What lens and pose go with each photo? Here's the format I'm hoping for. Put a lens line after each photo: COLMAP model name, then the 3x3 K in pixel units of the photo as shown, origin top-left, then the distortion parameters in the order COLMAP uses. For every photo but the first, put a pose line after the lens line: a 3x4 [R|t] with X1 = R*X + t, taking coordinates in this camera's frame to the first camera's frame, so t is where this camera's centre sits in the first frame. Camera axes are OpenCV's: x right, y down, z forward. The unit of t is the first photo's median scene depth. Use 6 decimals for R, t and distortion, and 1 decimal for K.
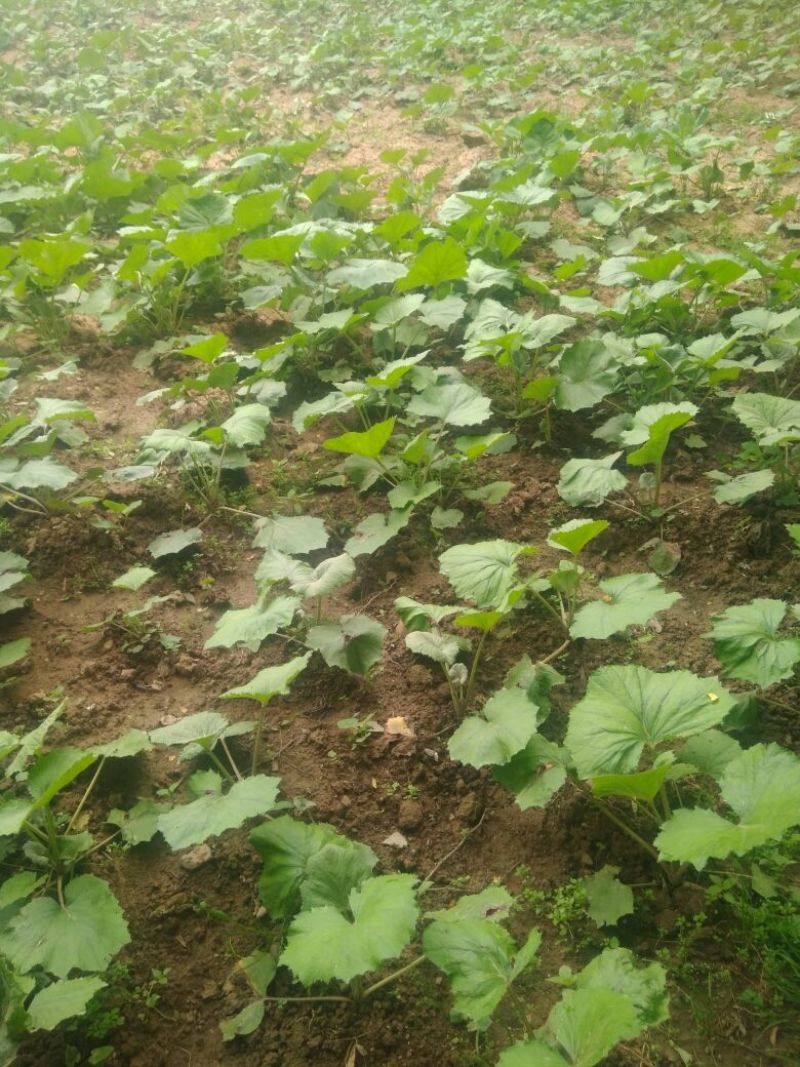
lens RADIAL K [[848.1, 0, 398.8], [0, 848.1, 533.4], [0, 0, 1]] dist [0.046326, -0.009198]
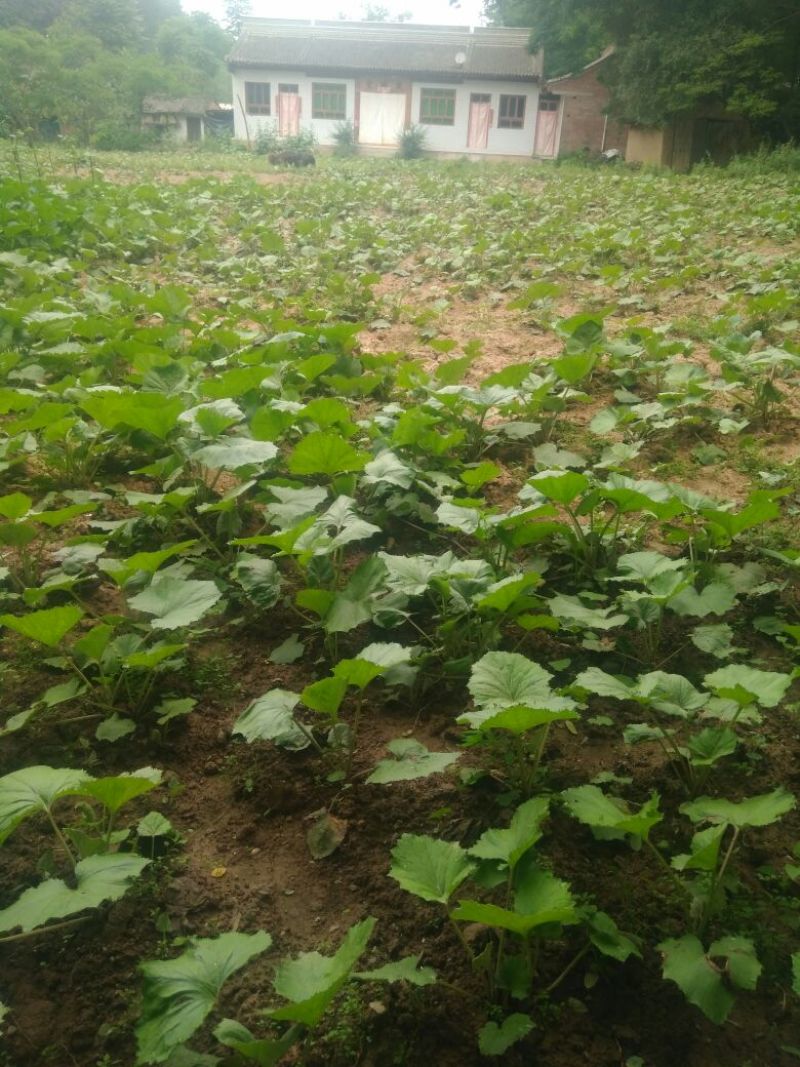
lens RADIAL K [[848.1, 0, 400.3], [0, 848.1, 531.7], [0, 0, 1]] dist [0.046326, -0.009198]
pose [[0.943380, 0.144070, -0.298793, 0.554992], [-0.196858, 0.968146, -0.154725, -0.132850], [0.266984, 0.204784, 0.941692, 0.195404]]
